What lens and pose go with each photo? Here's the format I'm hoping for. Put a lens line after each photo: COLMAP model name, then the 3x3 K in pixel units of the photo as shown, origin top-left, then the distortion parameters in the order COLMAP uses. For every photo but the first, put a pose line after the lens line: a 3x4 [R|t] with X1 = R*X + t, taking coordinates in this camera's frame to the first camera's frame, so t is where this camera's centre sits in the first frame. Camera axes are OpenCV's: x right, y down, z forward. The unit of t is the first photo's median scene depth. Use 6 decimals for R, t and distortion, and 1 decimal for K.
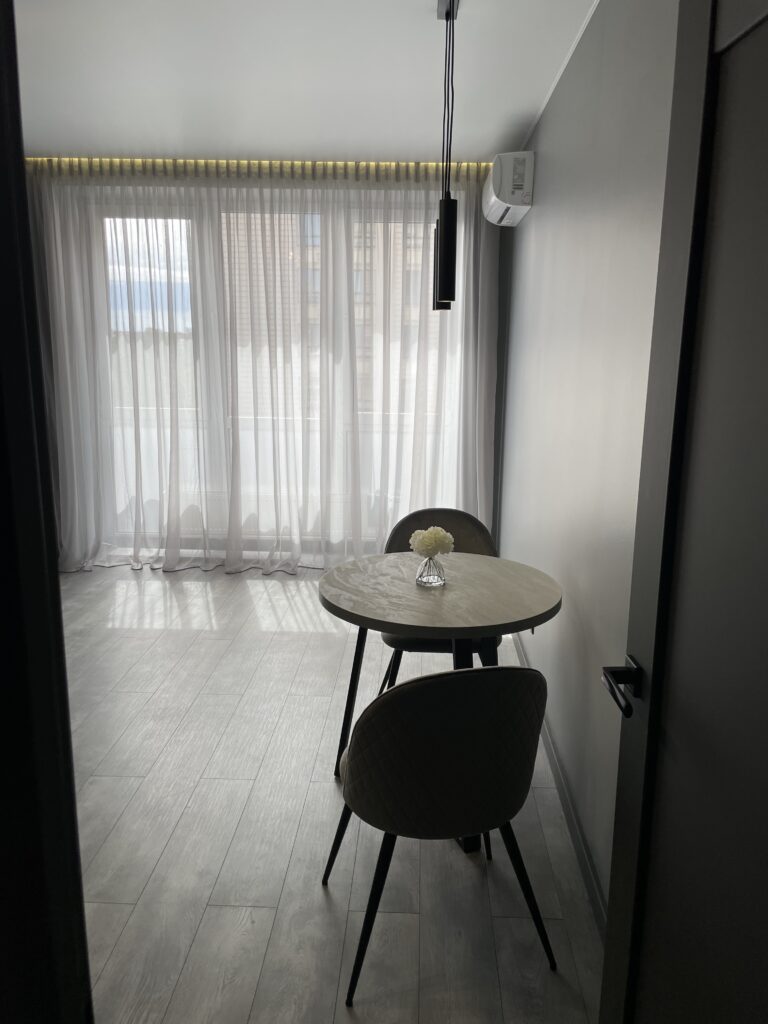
lens RADIAL K [[773.0, 0, 385.2], [0, 773.0, 510.3], [0, 0, 1]] dist [0.031424, -0.085457]
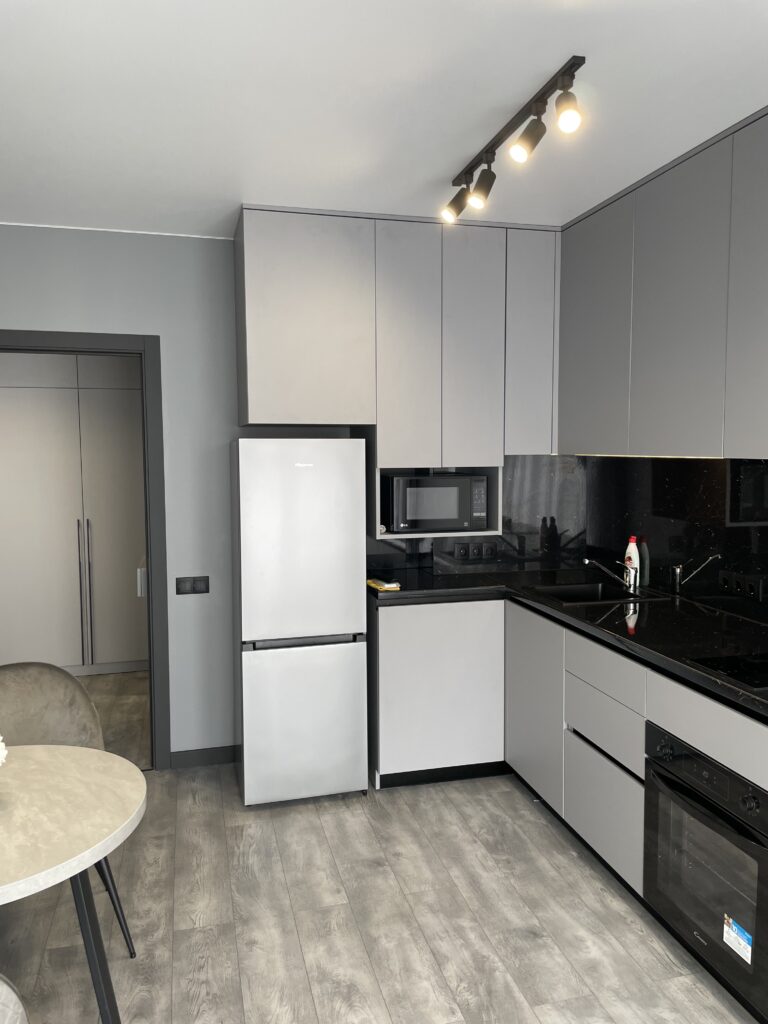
lens RADIAL K [[773.0, 0, 395.1], [0, 773.0, 503.1], [0, 0, 1]] dist [0.031424, -0.085457]
pose [[-0.953229, 0.028633, -0.300890, -0.134538], [-0.056943, 0.960663, 0.271816, -0.489513], [0.296837, 0.276237, -0.914101, 2.131051]]
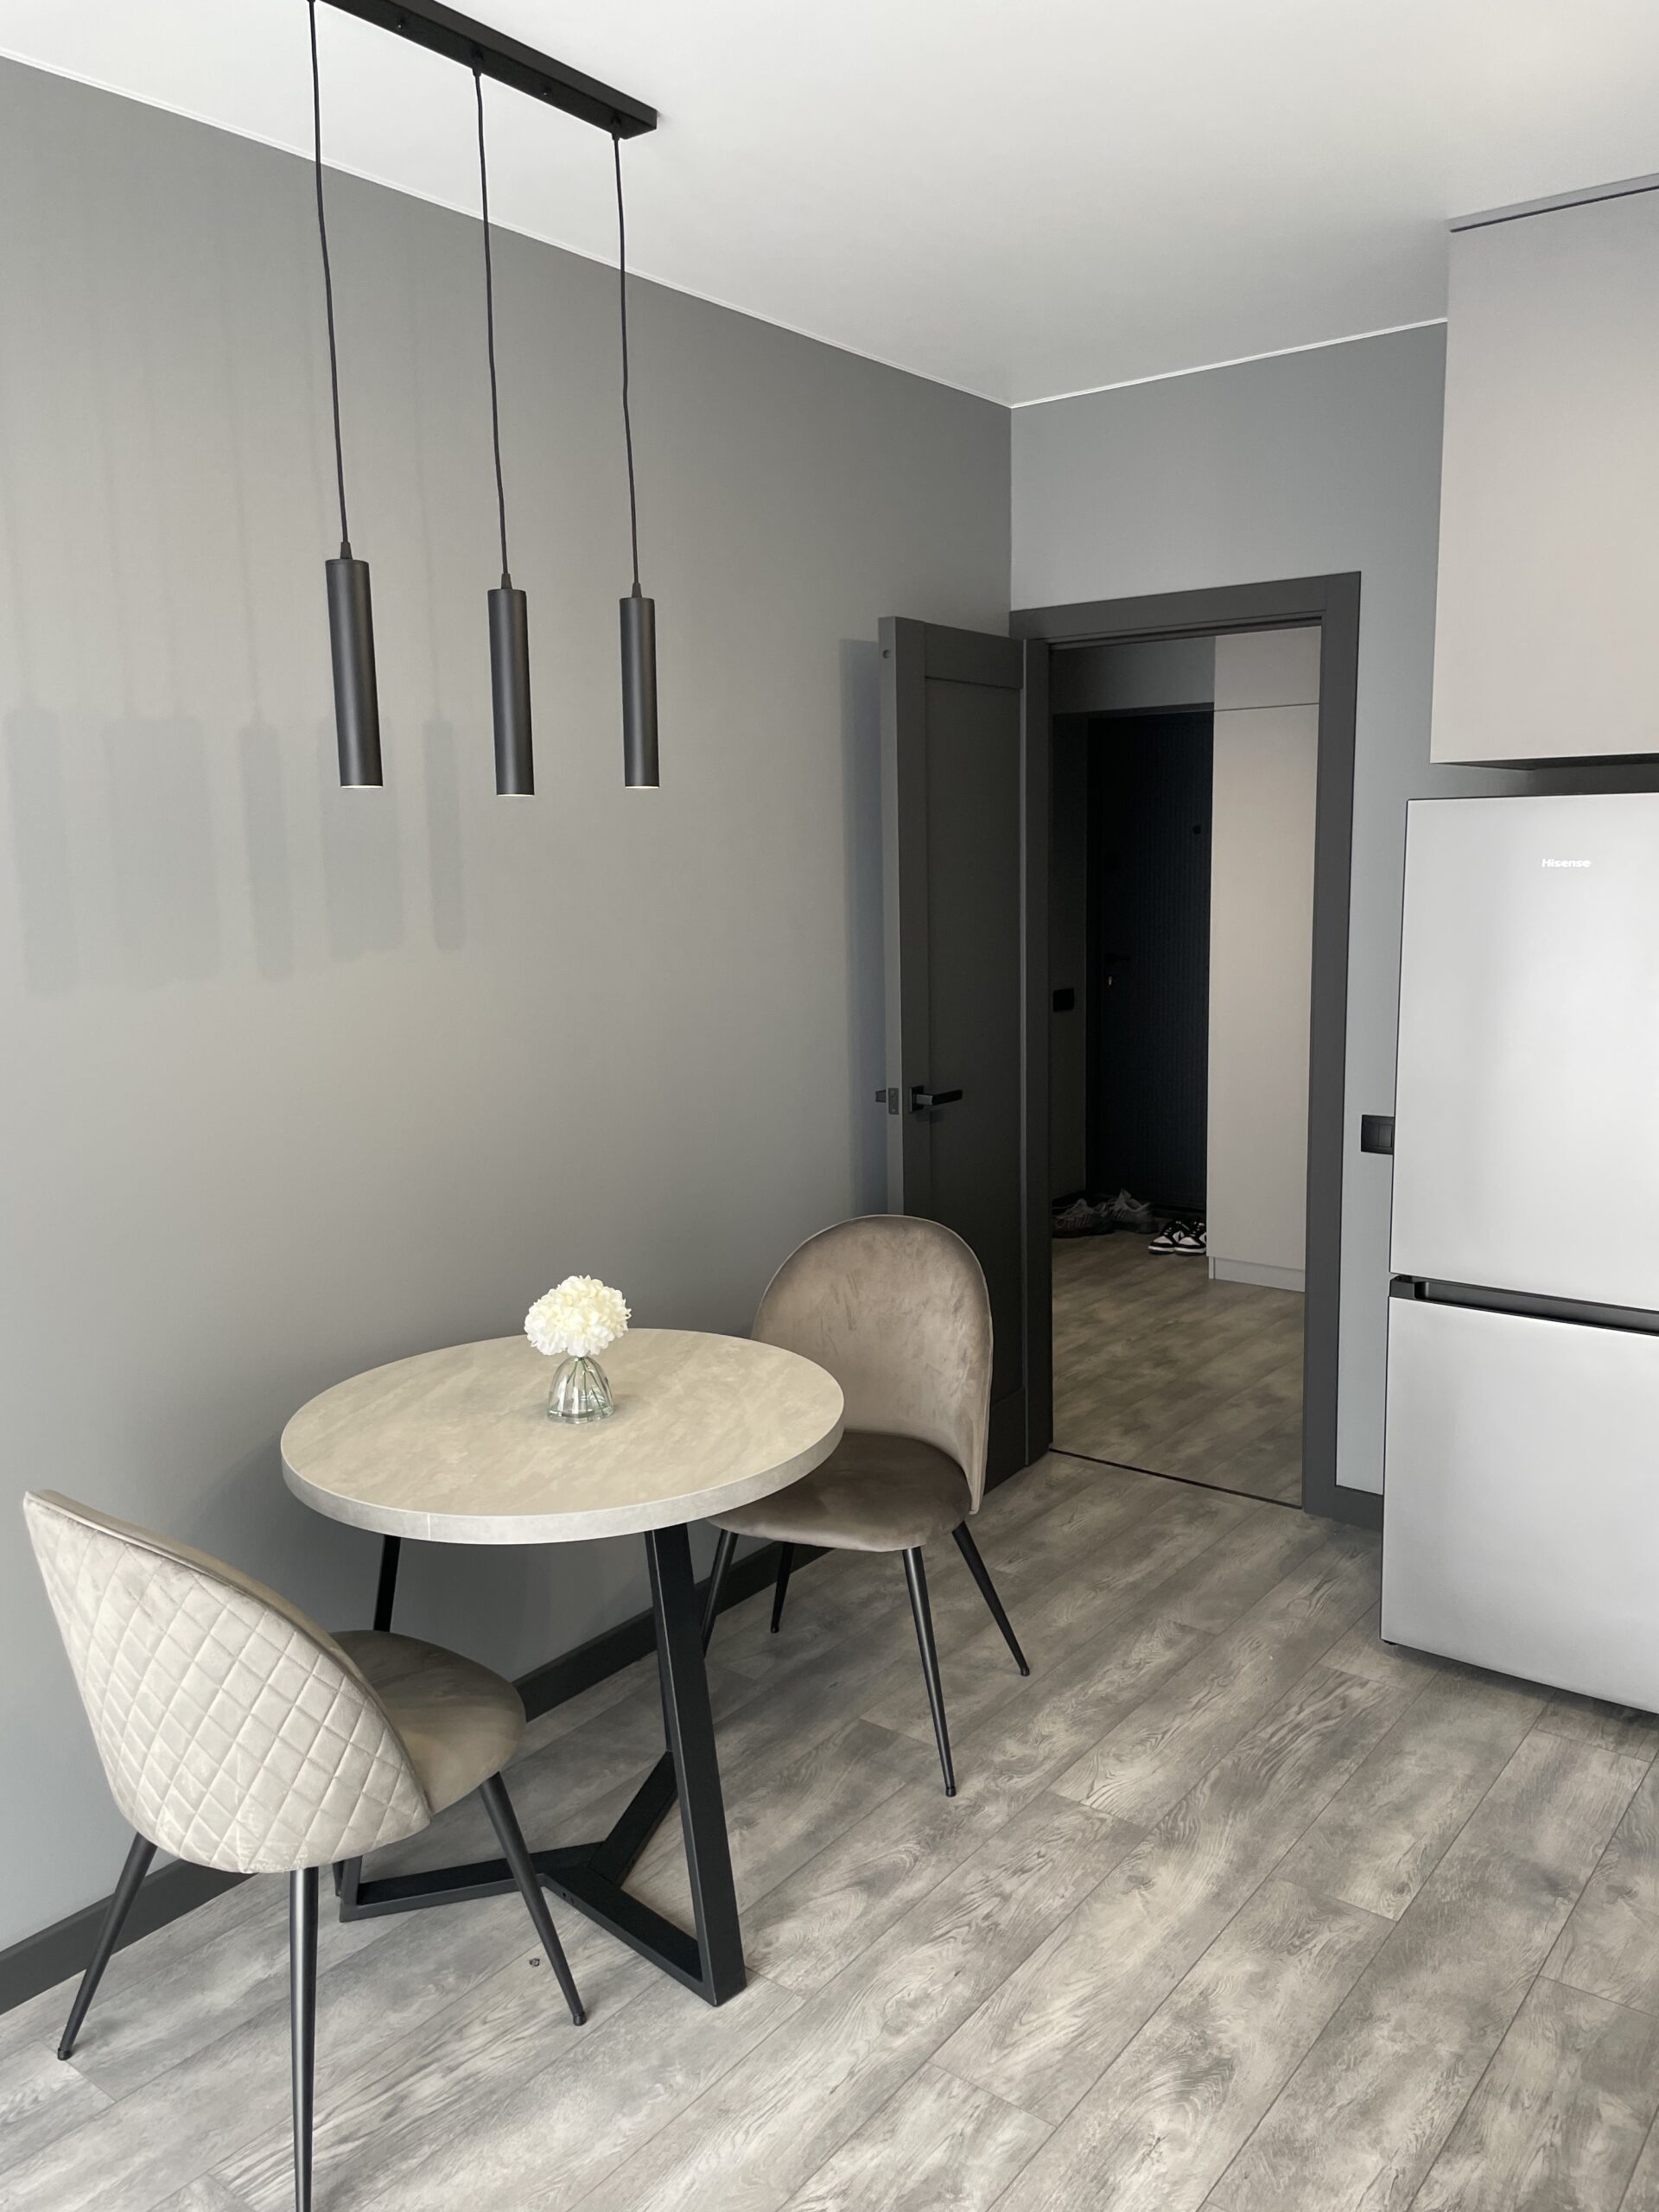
lens RADIAL K [[1669.9, 0, 842.3], [0, 1669.9, 1097.1], [0, 0, 1]] dist [0.031424, -0.085457]
pose [[-0.820366, -0.080203, 0.566187, -0.750471], [0.131721, 0.936986, 0.323584, -0.462648], [-0.556462, 0.340036, -0.758107, 2.013146]]
